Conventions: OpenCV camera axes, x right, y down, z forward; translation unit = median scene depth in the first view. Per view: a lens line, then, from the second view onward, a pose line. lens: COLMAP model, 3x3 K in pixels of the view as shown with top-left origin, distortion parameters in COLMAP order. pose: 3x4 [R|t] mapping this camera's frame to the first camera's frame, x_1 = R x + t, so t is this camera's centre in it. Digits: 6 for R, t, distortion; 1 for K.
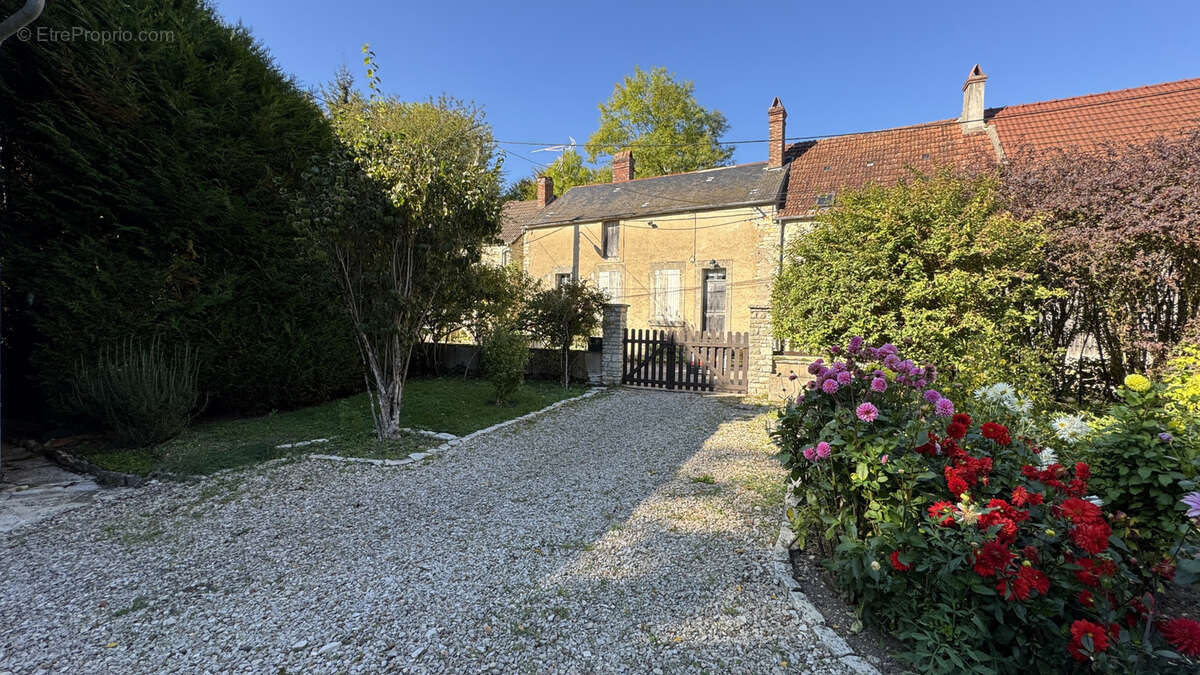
lens RADIAL K [[475.9, 0, 595.6], [0, 475.9, 338.4], [0, 0, 1]] dist [-0.003287, -0.000429]
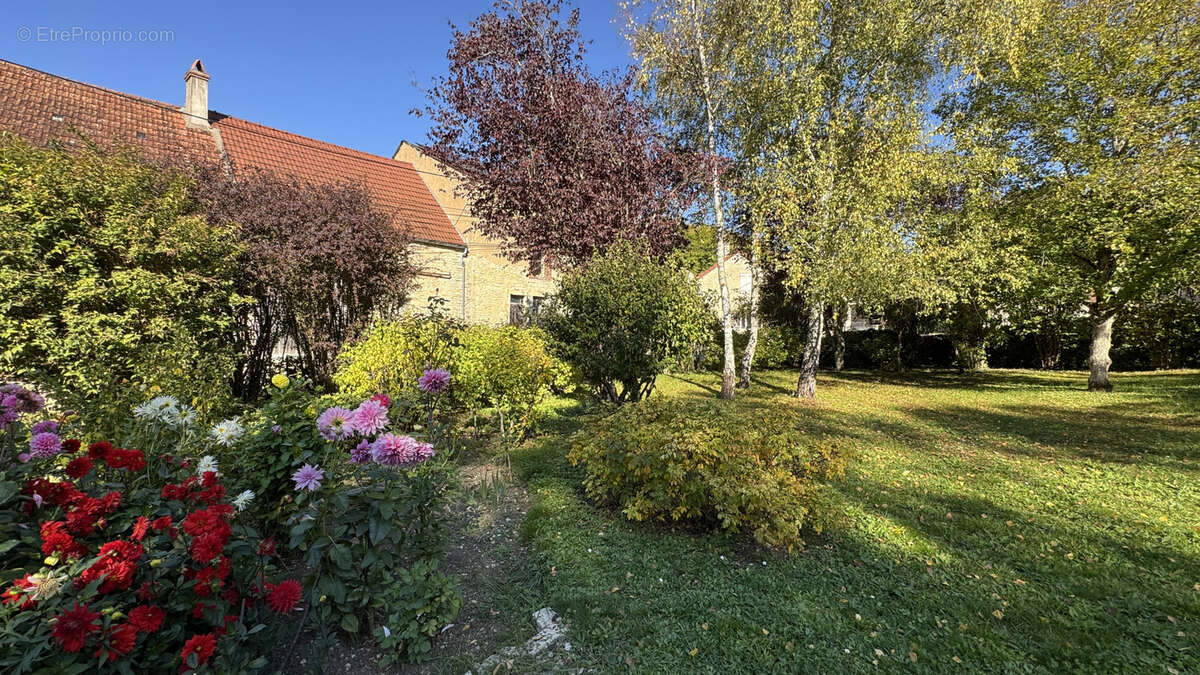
lens RADIAL K [[475.9, 0, 597.3], [0, 475.9, 336.9], [0, 0, 1]] dist [-0.003287, -0.000429]
pose [[0.245898, -0.026854, 0.968924, 0.113274], [0.033742, 0.999247, 0.019132, -0.006385], [-0.968708, 0.027989, 0.246619, -0.027052]]
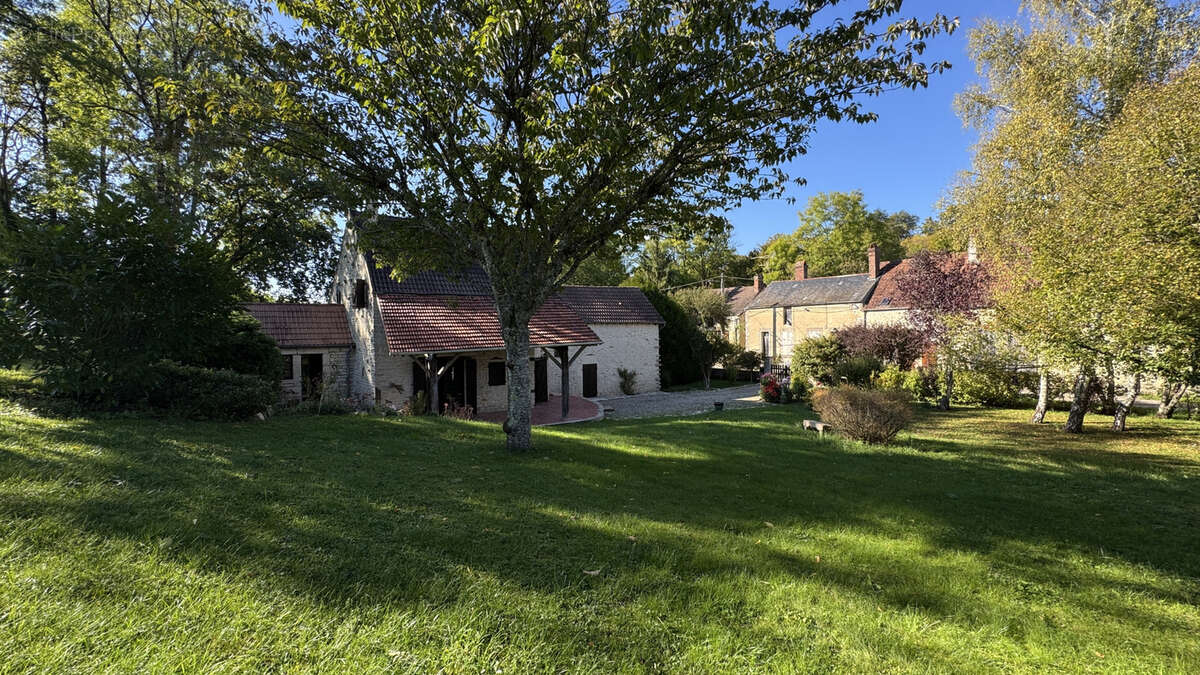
lens RADIAL K [[475.9, 0, 601.0], [0, 475.9, 337.6], [0, 0, 1]] dist [-0.003287, -0.000429]
pose [[0.879345, -0.019330, -0.475792, 0.434929], [0.006569, 0.999573, -0.028469, -0.087869], [0.476139, 0.021909, 0.879097, -1.736187]]
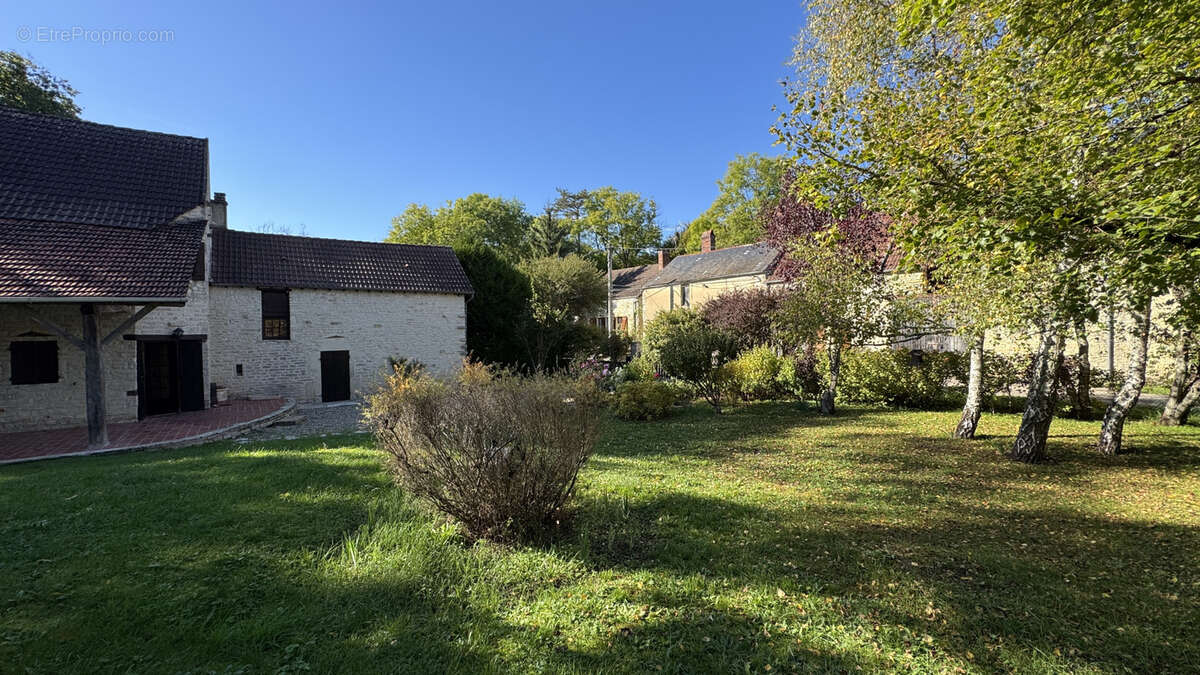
lens RADIAL K [[475.9, 0, 599.3], [0, 475.9, 335.9], [0, 0, 1]] dist [-0.003287, -0.000429]
pose [[0.906497, -0.027117, -0.421342, 0.663760], [0.015900, 0.999420, -0.030114, -0.025742], [0.421914, 0.020599, 0.906402, -0.923128]]
